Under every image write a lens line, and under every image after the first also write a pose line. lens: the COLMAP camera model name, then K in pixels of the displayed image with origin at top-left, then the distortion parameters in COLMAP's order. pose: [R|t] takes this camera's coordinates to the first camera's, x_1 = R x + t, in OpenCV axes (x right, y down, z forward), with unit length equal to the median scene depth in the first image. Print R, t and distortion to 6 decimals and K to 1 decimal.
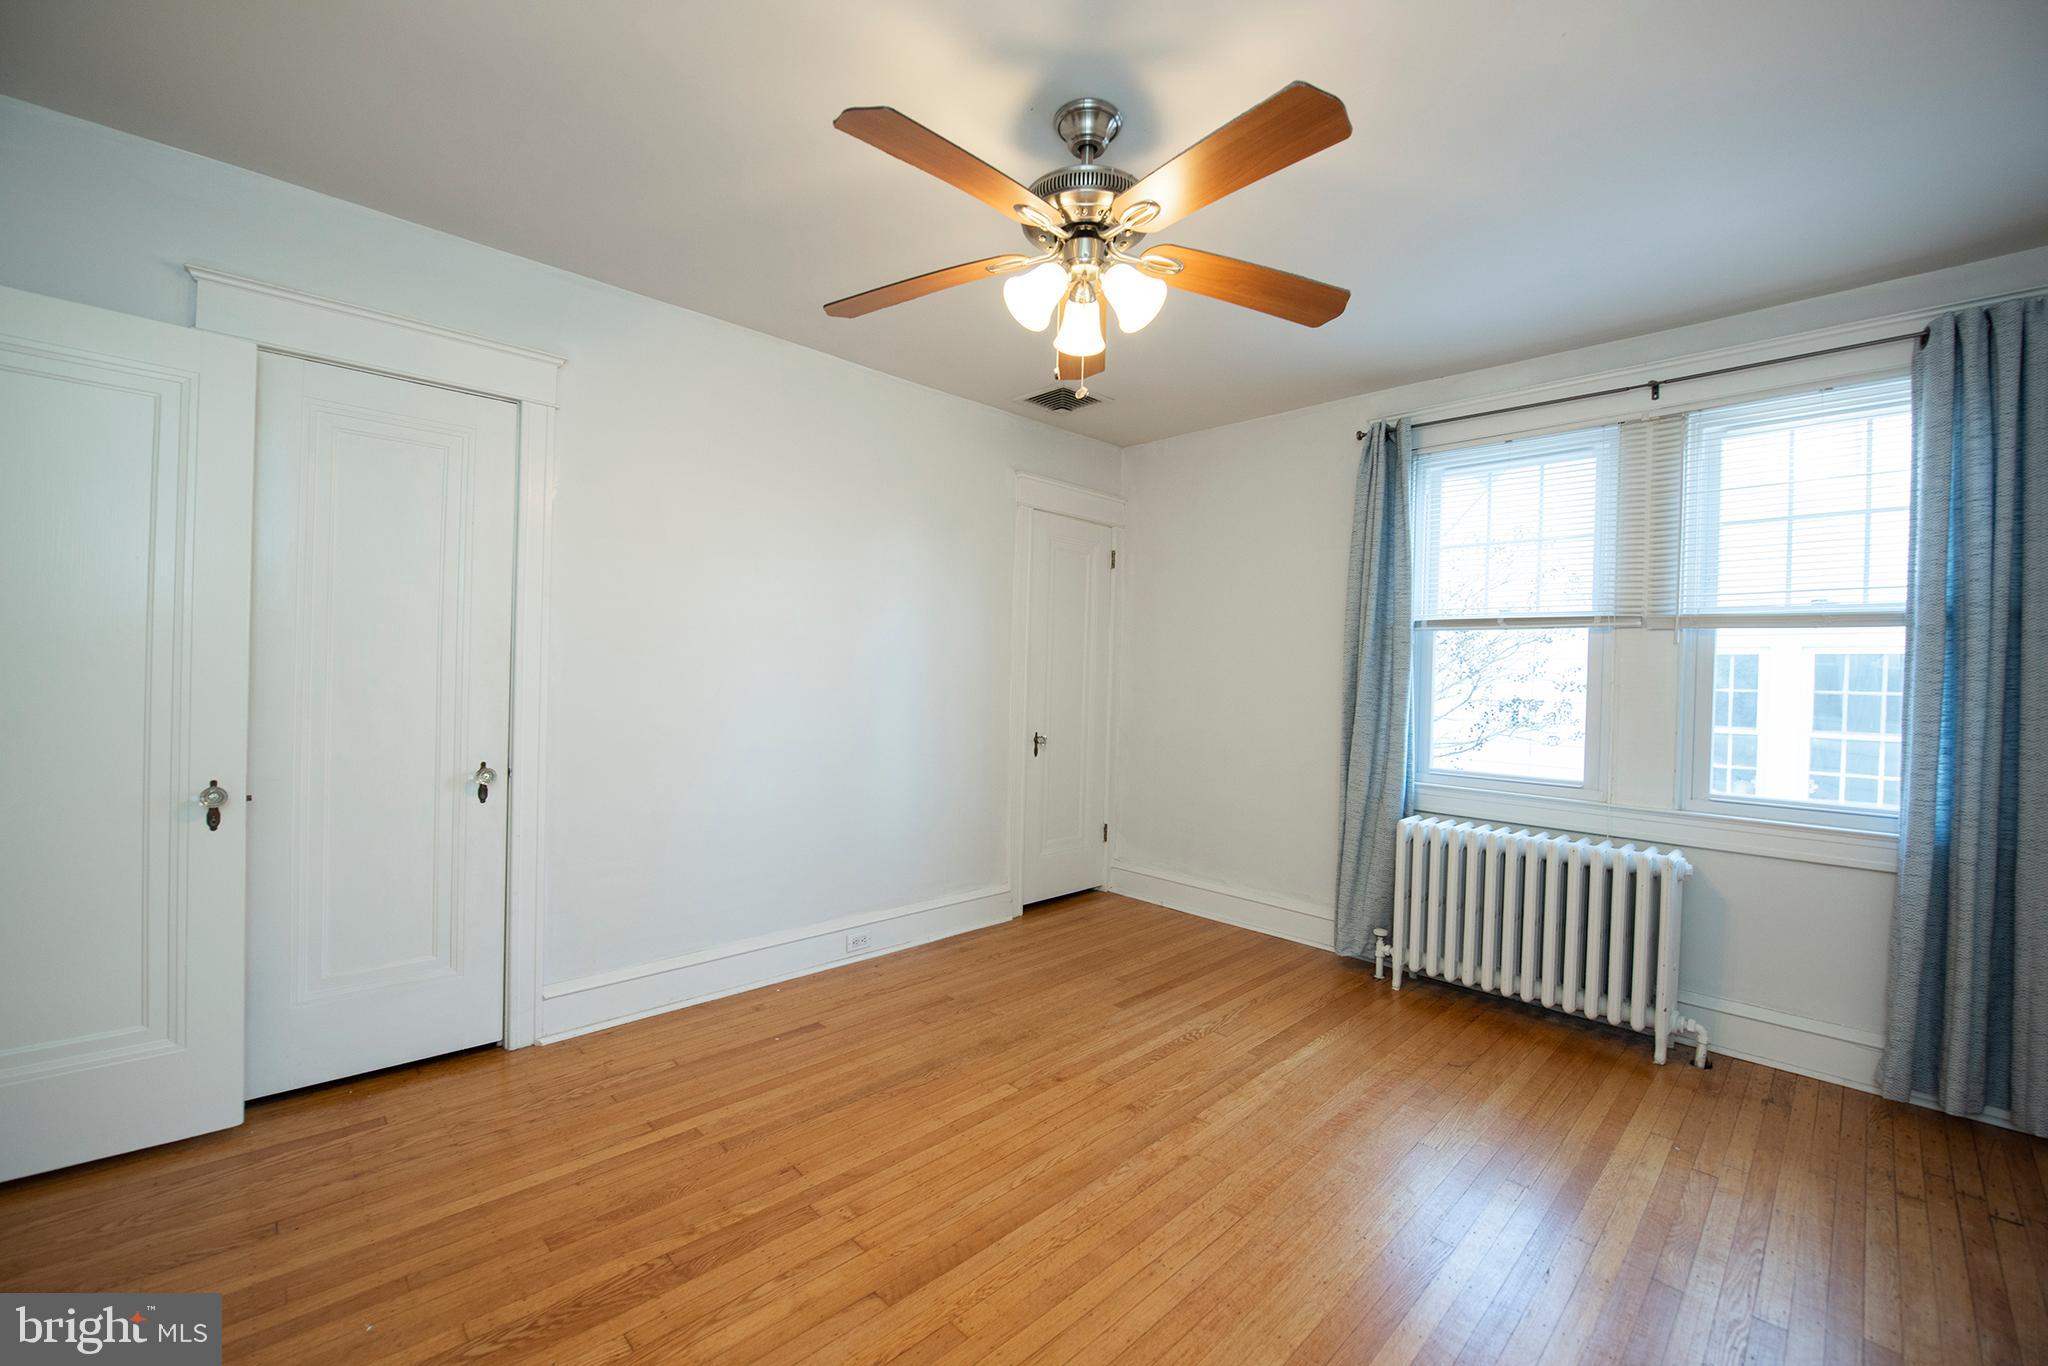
lens RADIAL K [[820.1, 0, 1028.1], [0, 820.1, 686.5], [0, 0, 1]] dist [-0.018134, -0.001329]
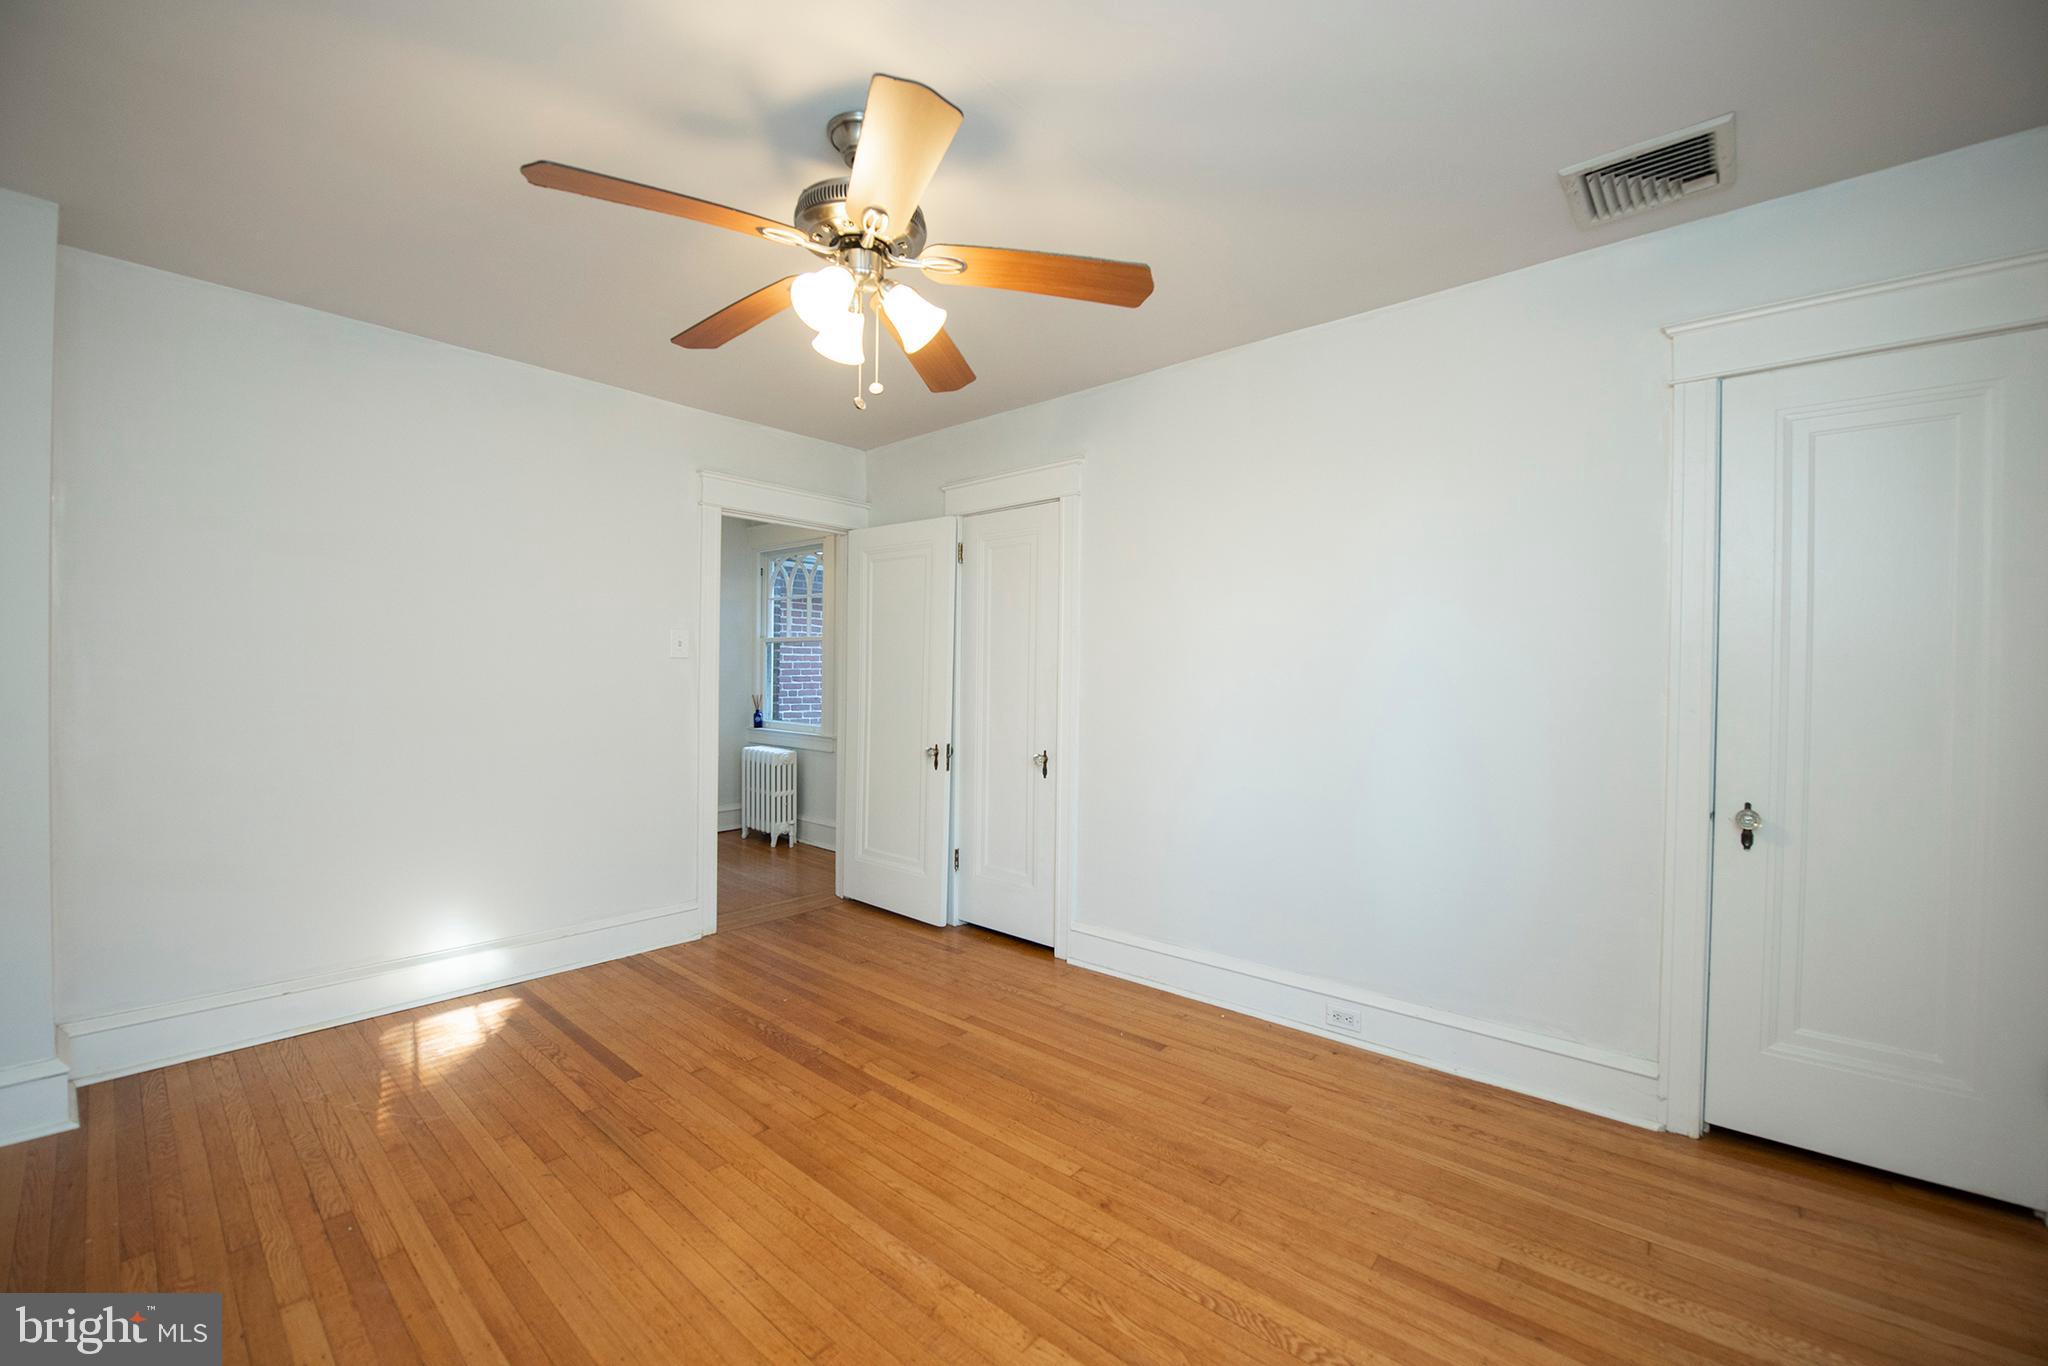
lens RADIAL K [[820.1, 0, 1017.5], [0, 820.1, 671.9], [0, 0, 1]] dist [-0.018134, -0.001329]
pose [[0.078881, -0.030743, -0.996410, 0.781493], [-0.025064, 0.999147, -0.032812, 0.003212], [0.996569, 0.027562, 0.078043, 0.807524]]
